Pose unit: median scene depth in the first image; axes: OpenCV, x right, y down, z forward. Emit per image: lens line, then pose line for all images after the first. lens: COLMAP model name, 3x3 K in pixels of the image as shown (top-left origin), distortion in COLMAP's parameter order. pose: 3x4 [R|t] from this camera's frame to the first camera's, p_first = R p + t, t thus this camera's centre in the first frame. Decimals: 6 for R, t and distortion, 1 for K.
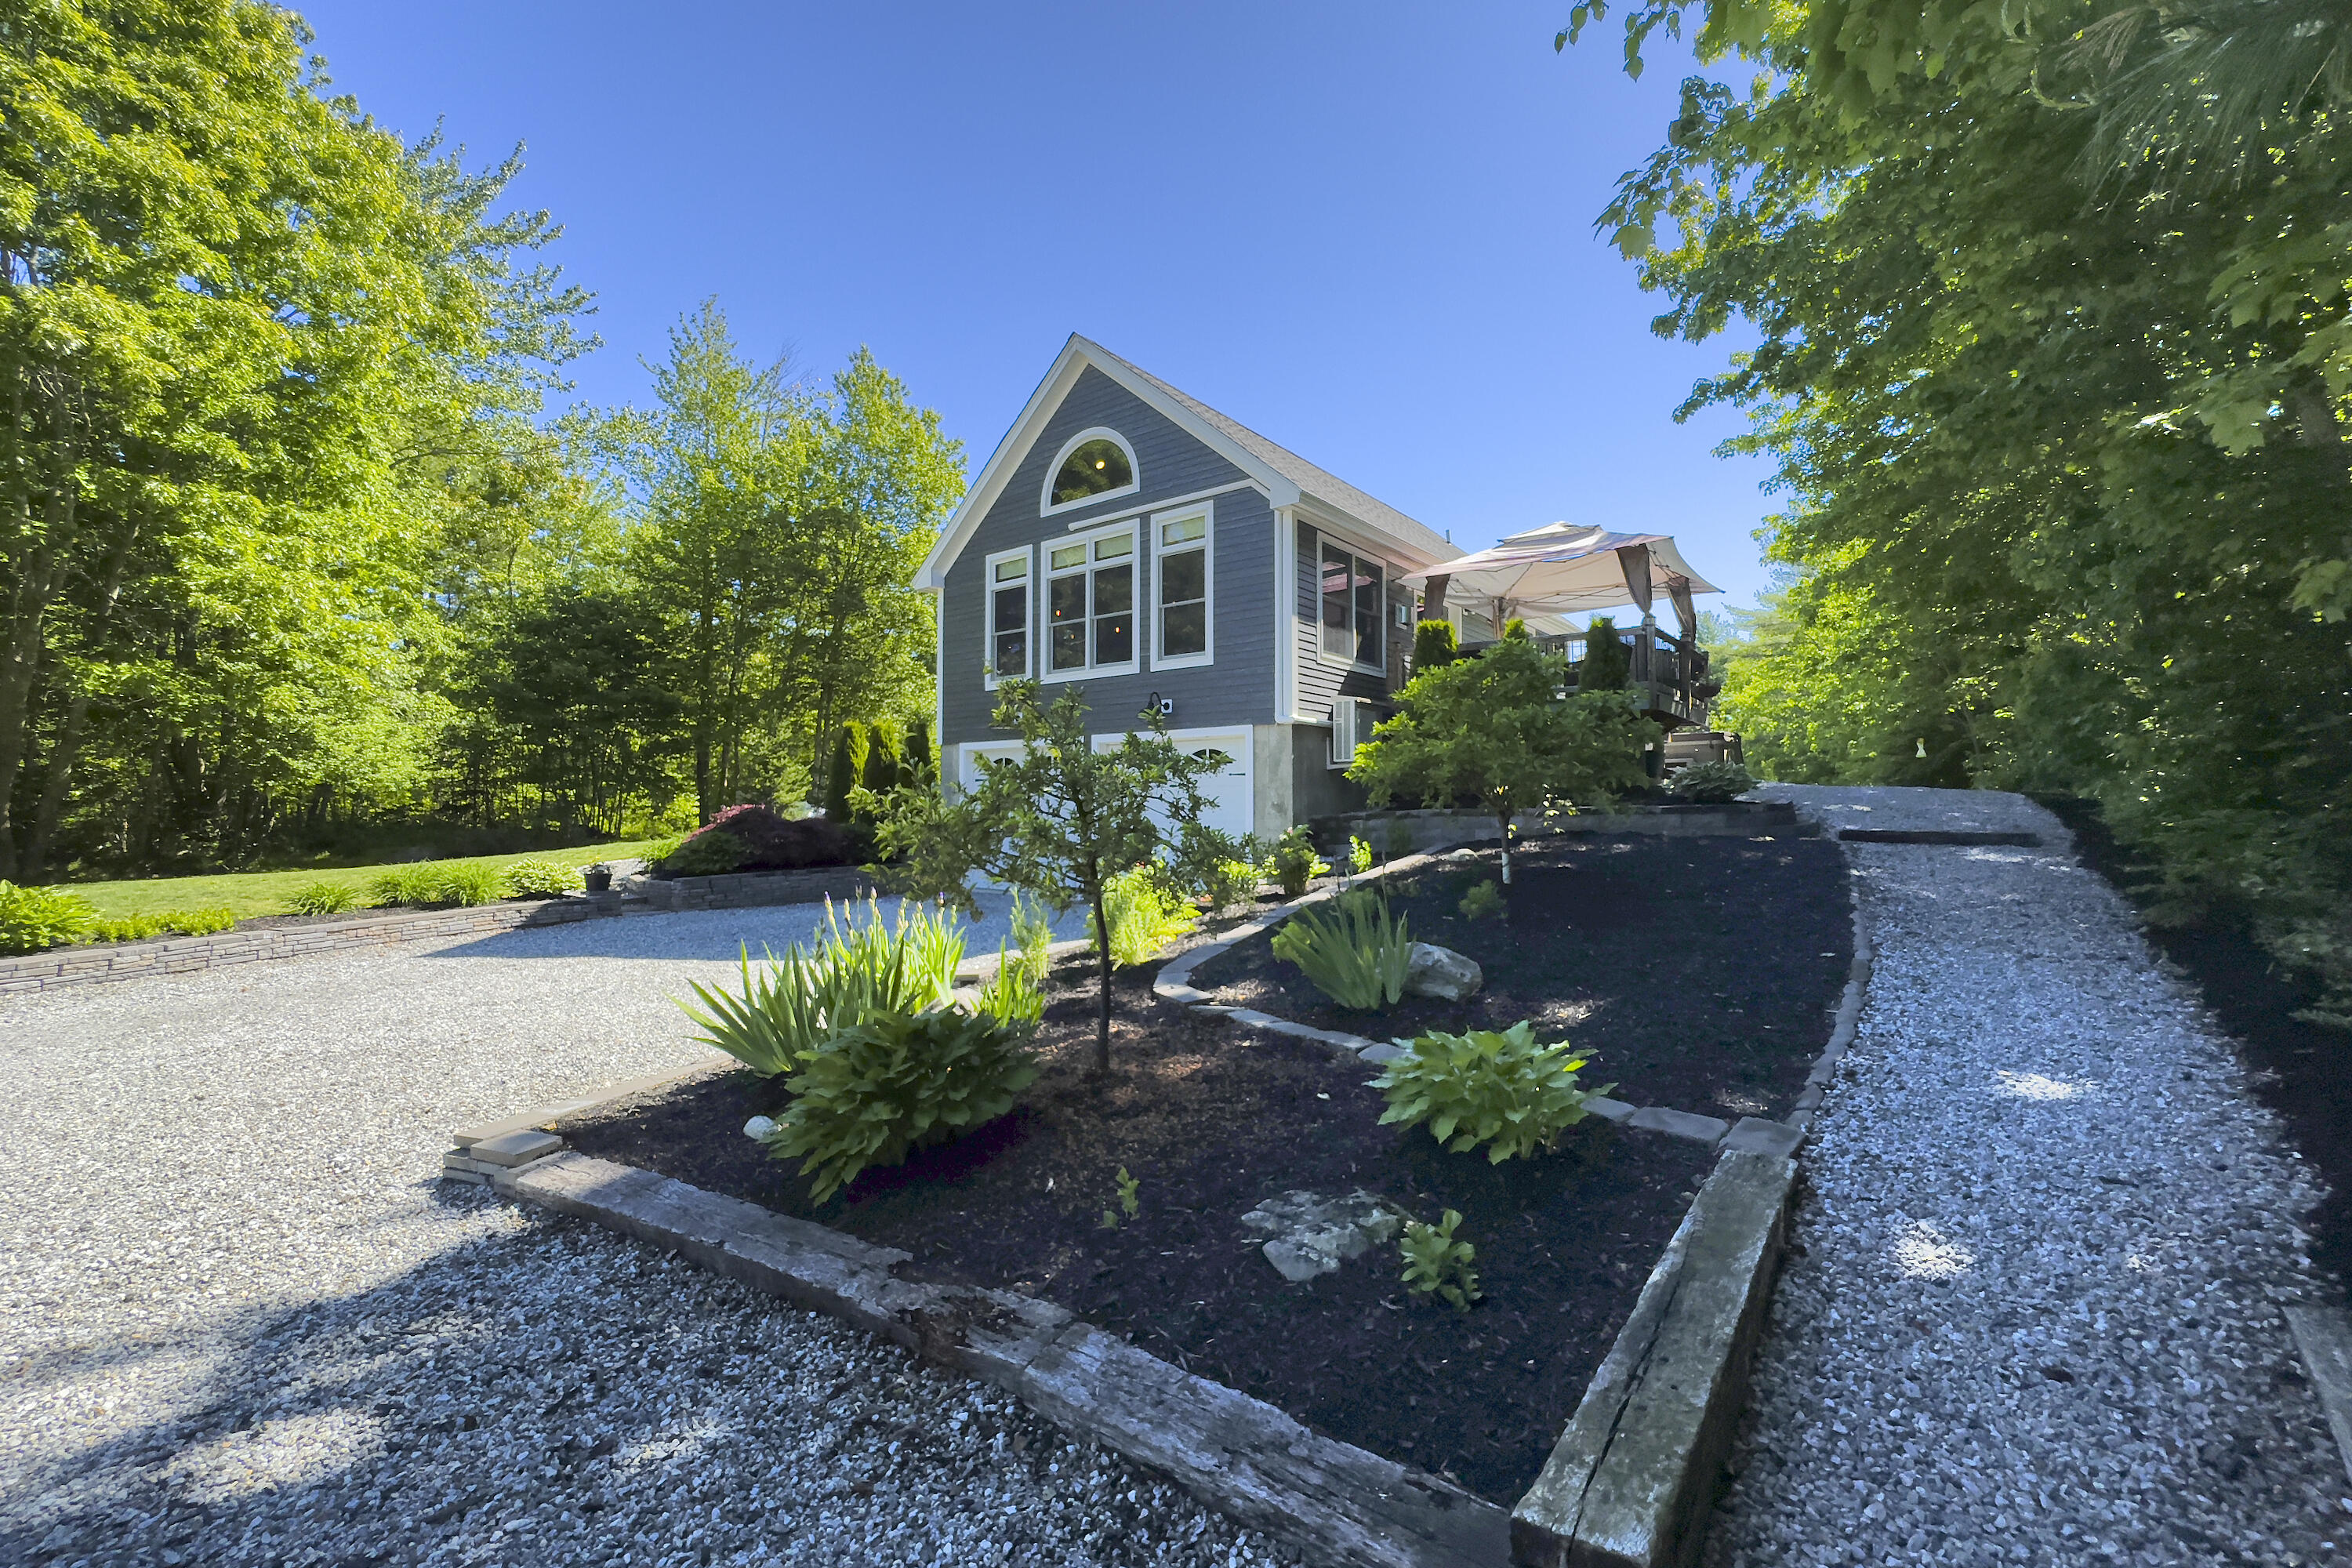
lens RADIAL K [[952.3, 0, 1199.0], [0, 952.3, 746.9], [0, 0, 1]] dist [-0.015638, 0.000206]
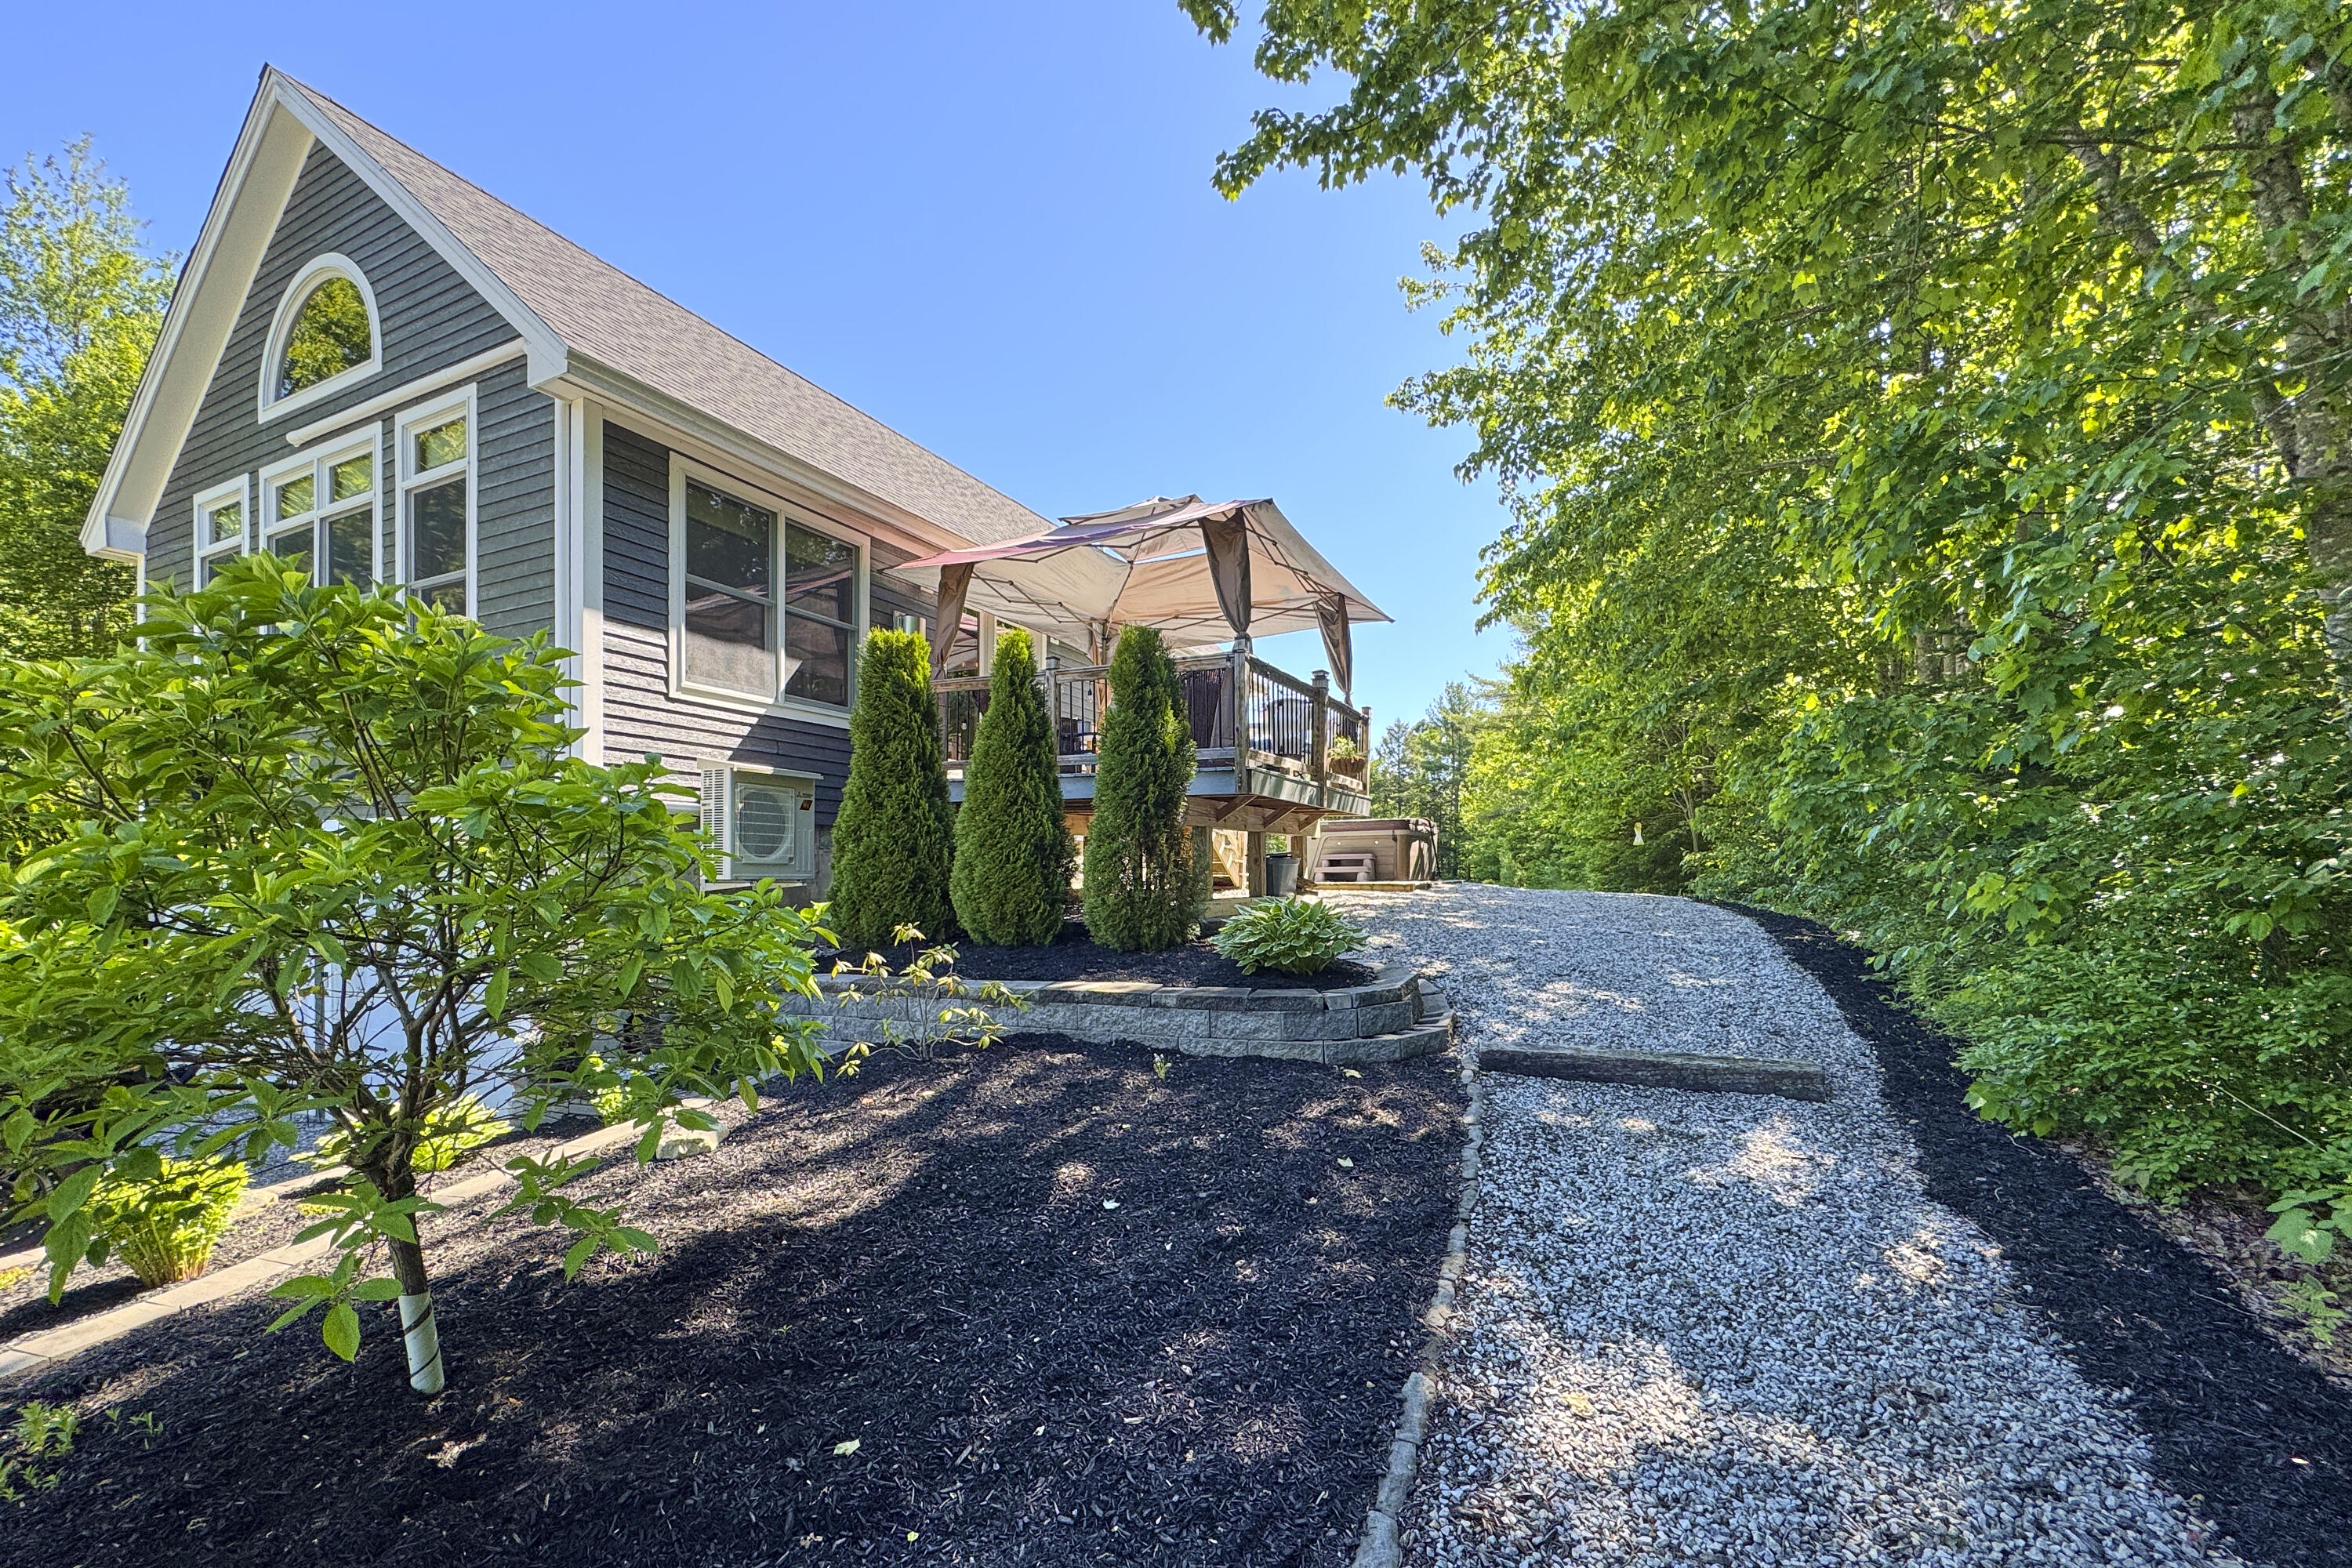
lens RADIAL K [[952.3, 0, 1183.5], [0, 952.3, 877.0], [0, 0, 1]] dist [-0.015638, 0.000206]
pose [[0.978892, 0.001757, 0.204371, 0.279876], [-0.017178, 0.997132, 0.073707, -0.028063], [-0.203655, -0.075662, 0.976115, 0.364328]]
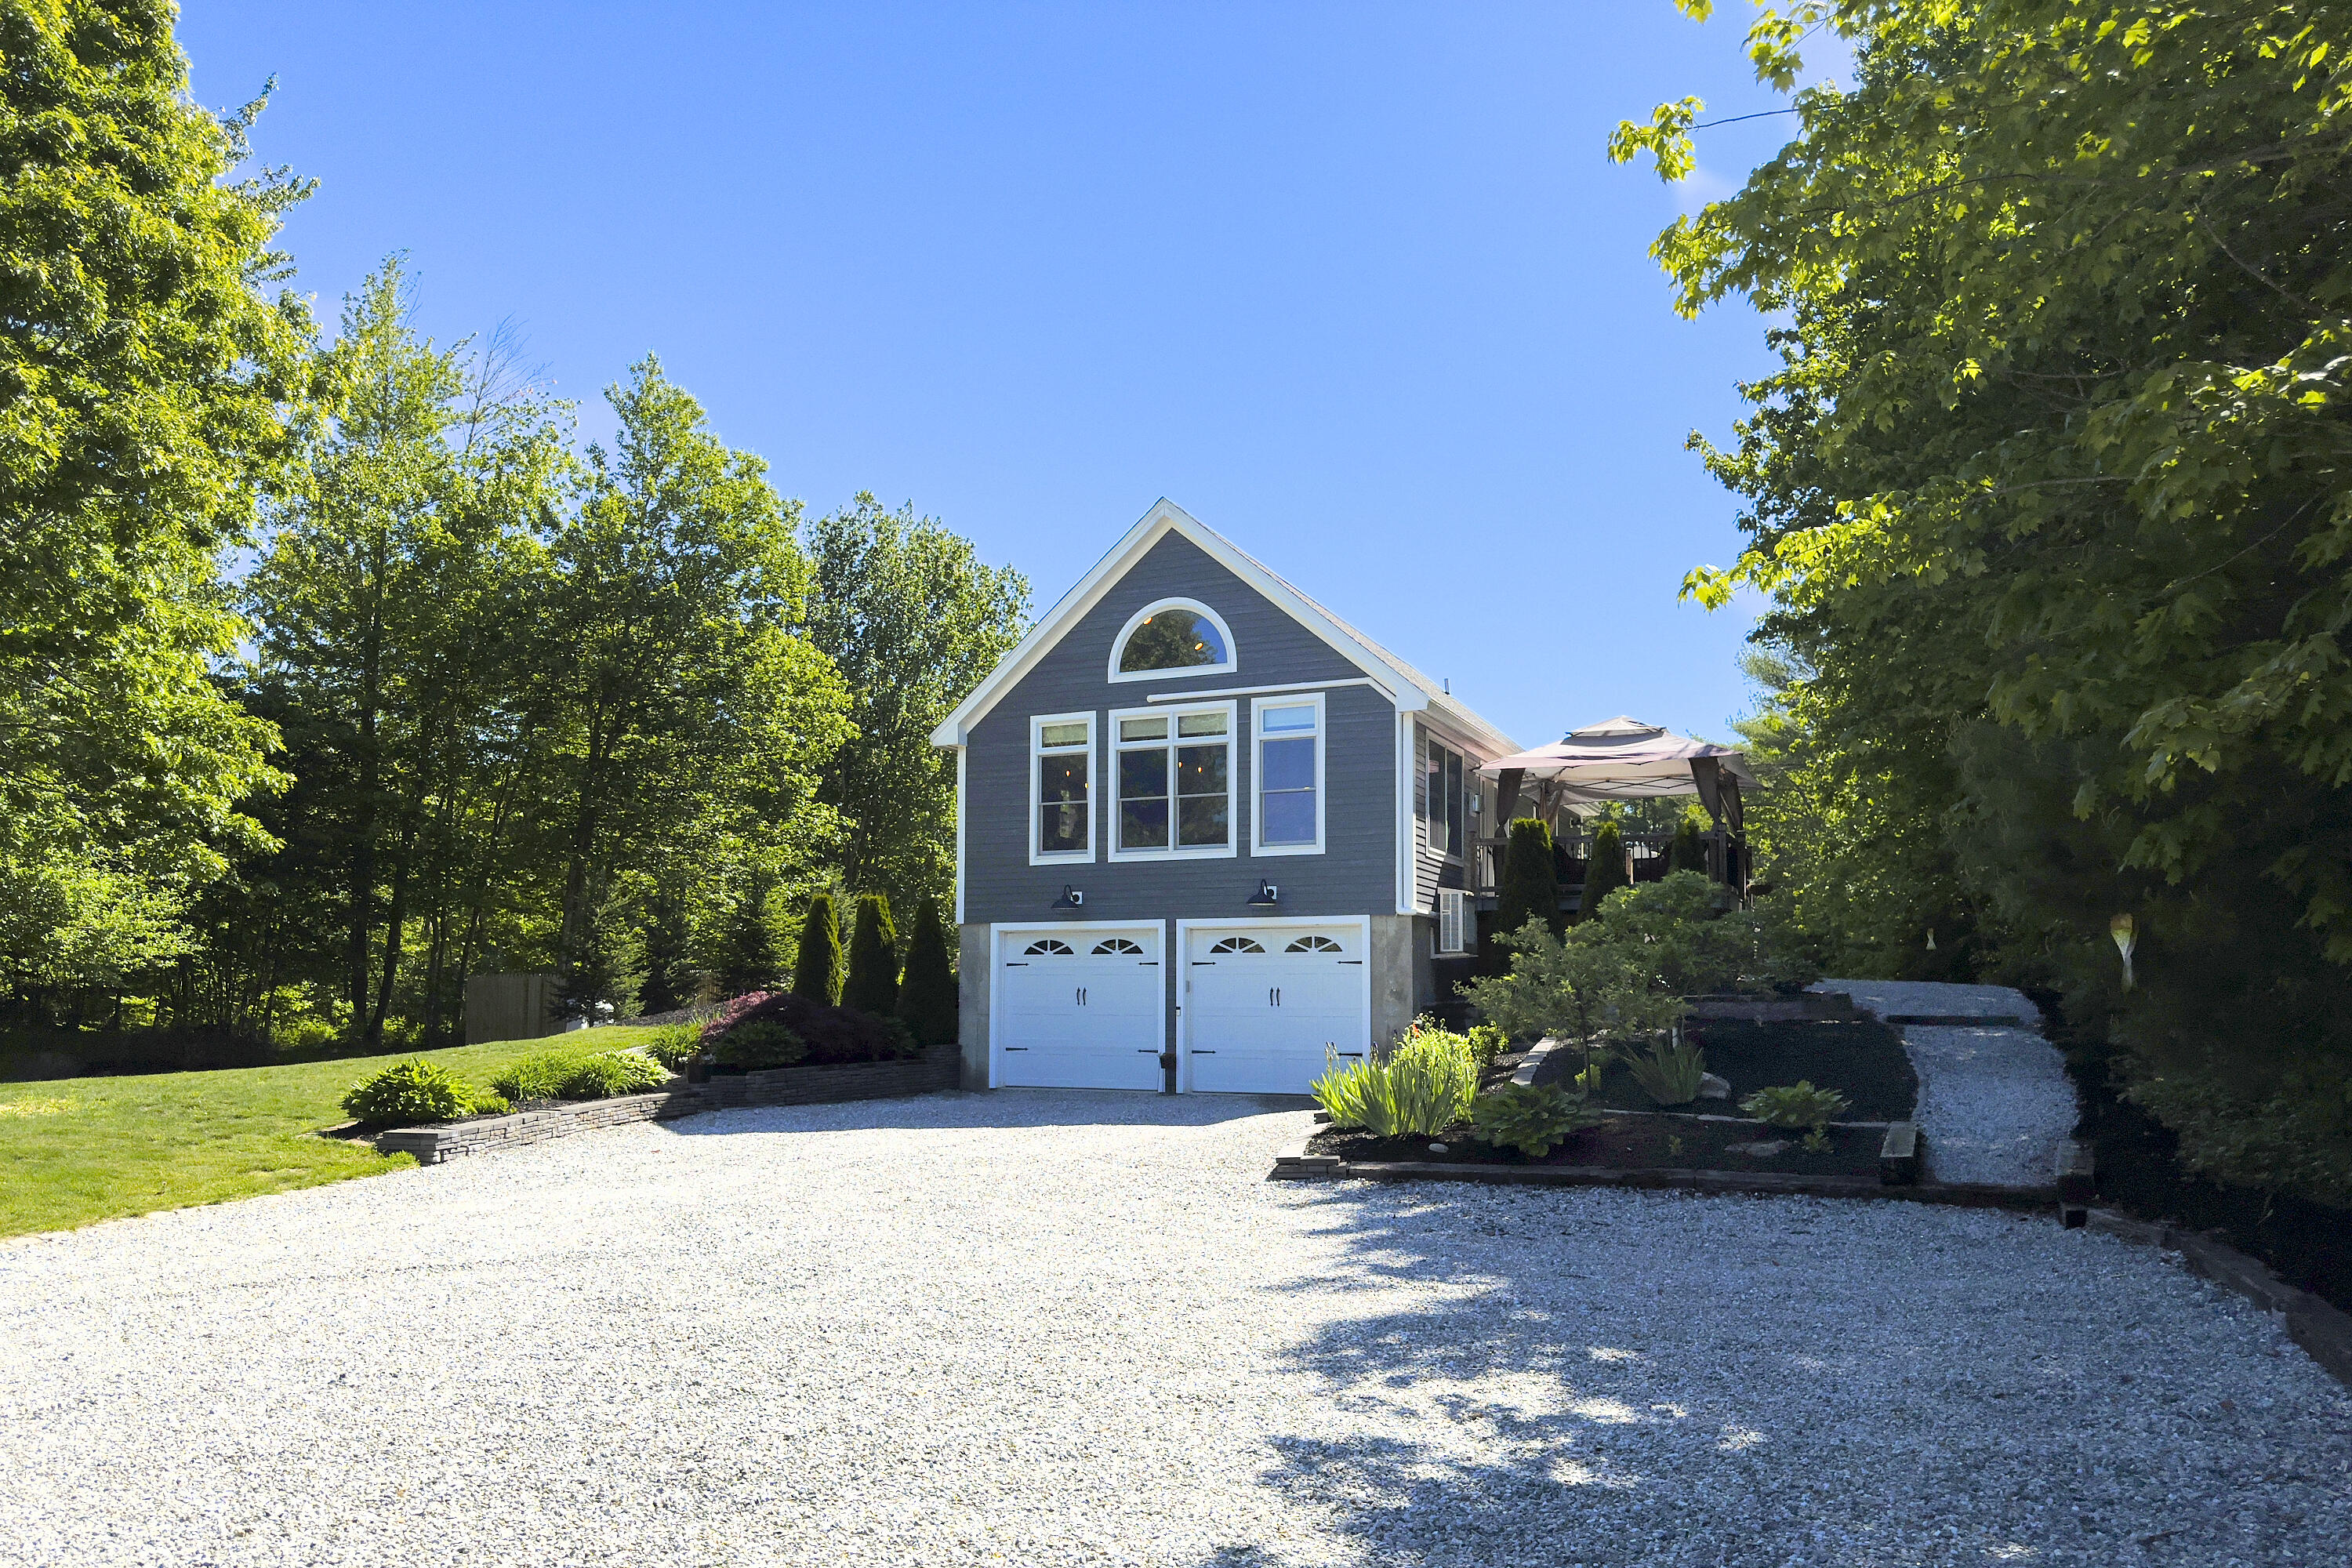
lens RADIAL K [[1644.5, 0, 1168.0], [0, 1644.5, 781.0], [0, 0, 1]] dist [0.000070, -0.000229]
pose [[0.973995, 0.035771, 0.223726, -0.512556], [-0.019006, 0.996877, -0.076646, -0.025130], [-0.225769, 0.070400, 0.971634, -0.634462]]
